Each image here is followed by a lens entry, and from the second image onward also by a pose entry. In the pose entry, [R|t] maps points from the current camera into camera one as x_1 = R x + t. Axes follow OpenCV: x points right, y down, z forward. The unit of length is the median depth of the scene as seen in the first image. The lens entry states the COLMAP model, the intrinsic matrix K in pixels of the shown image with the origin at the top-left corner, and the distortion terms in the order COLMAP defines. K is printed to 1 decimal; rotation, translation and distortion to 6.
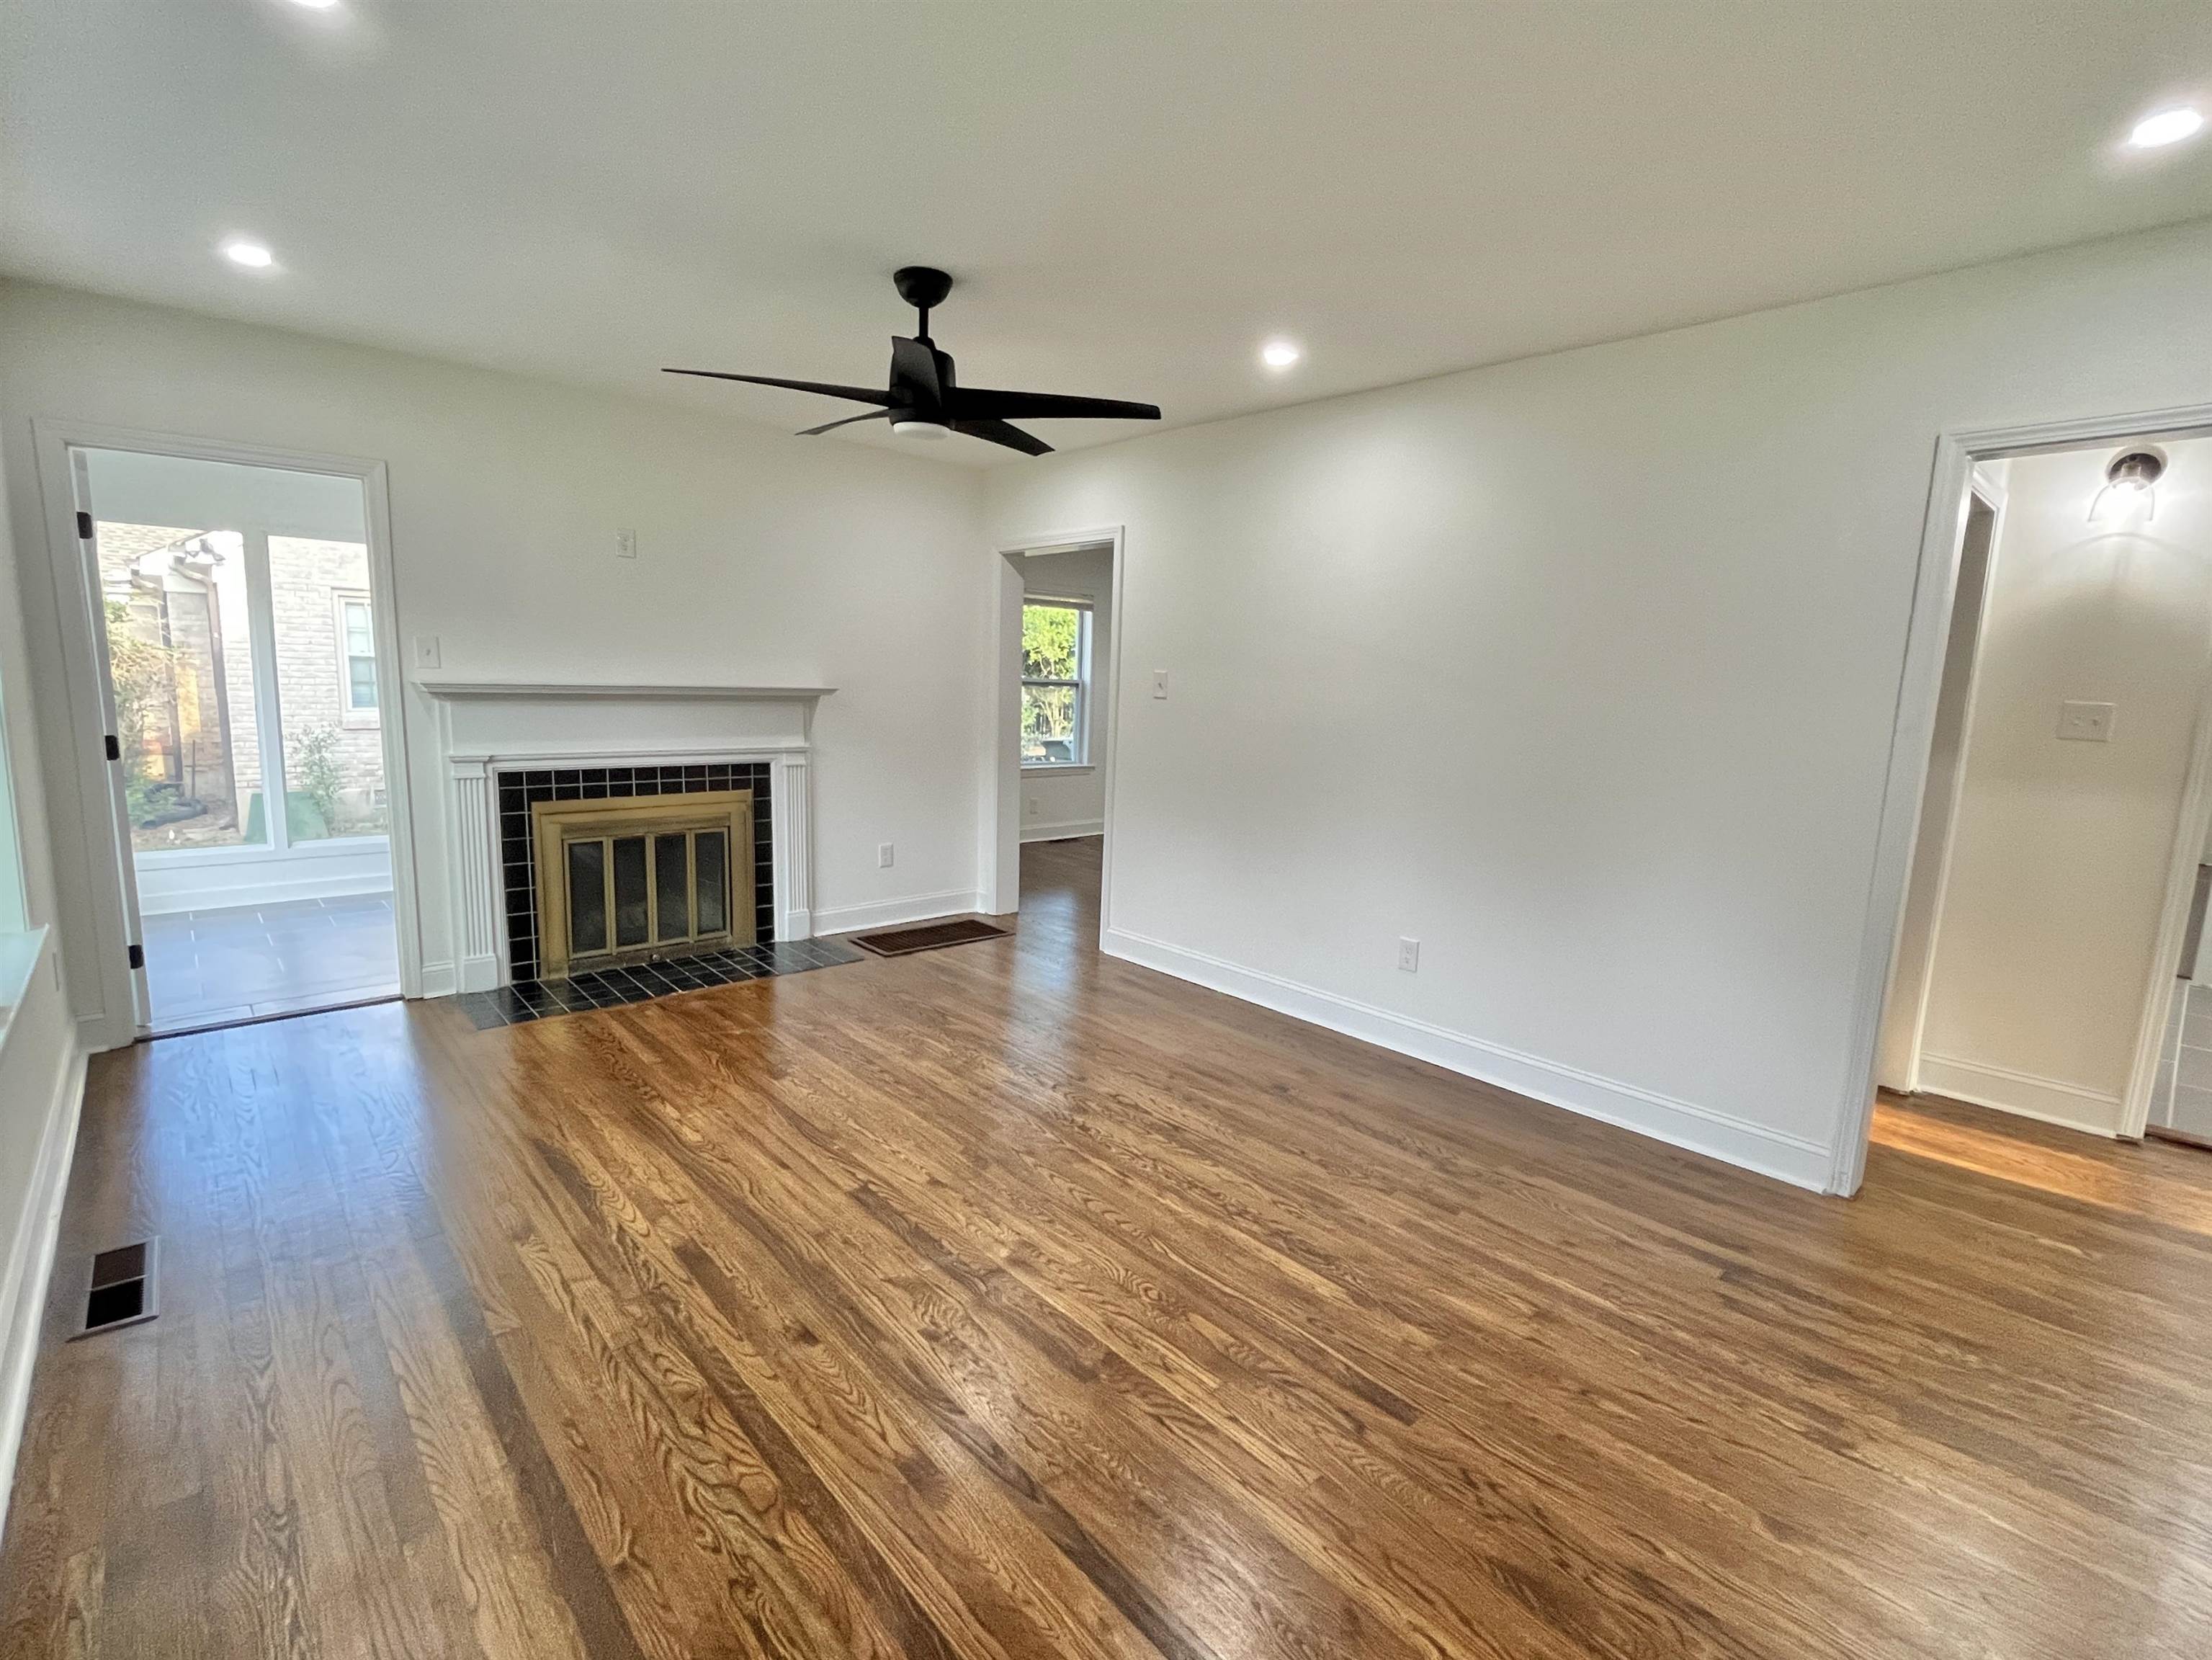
lens RADIAL K [[978.3, 0, 1086.6], [0, 978.3, 823.5], [0, 0, 1]] dist [-0.002454, -0.000073]
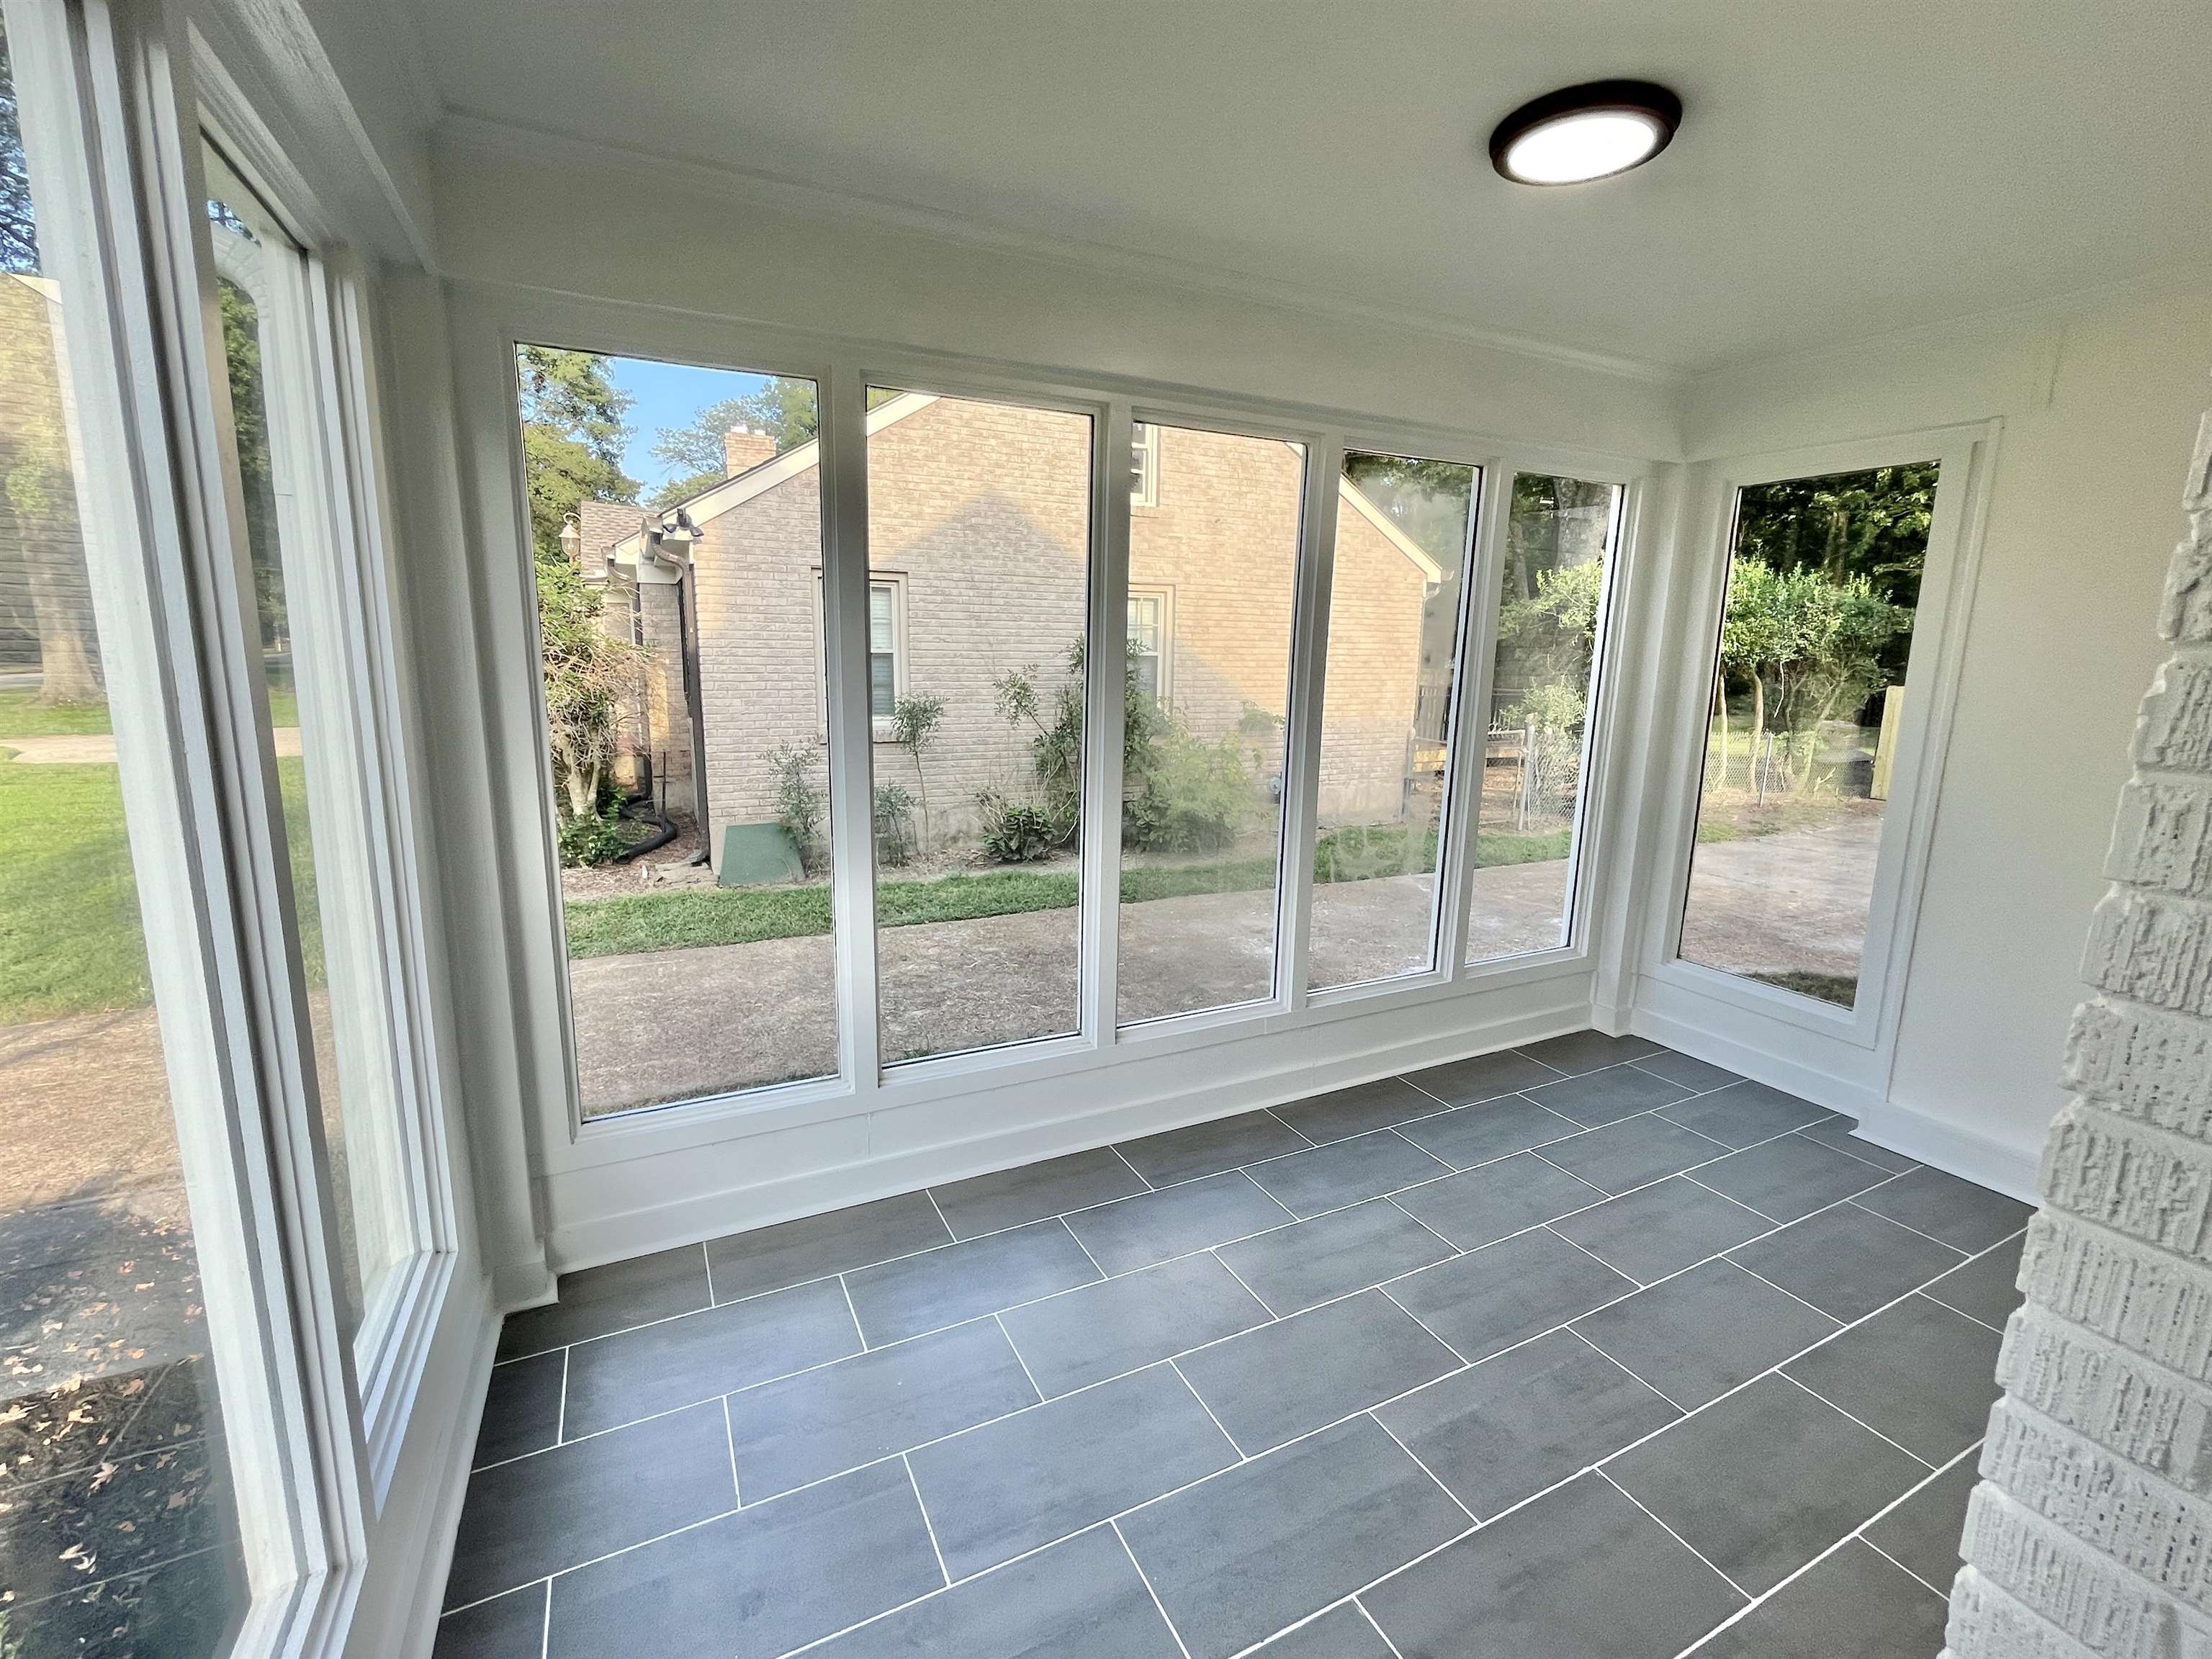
lens RADIAL K [[978.2, 0, 1128.0], [0, 978.2, 820.5], [0, 0, 1]] dist [-0.002454, -0.000073]
pose [[0.959046, 0.027474, -0.281914, -0.287384], [-0.020359, 0.999397, 0.028138, -0.060891], [0.282517, -0.021246, 0.959027, 0.296369]]
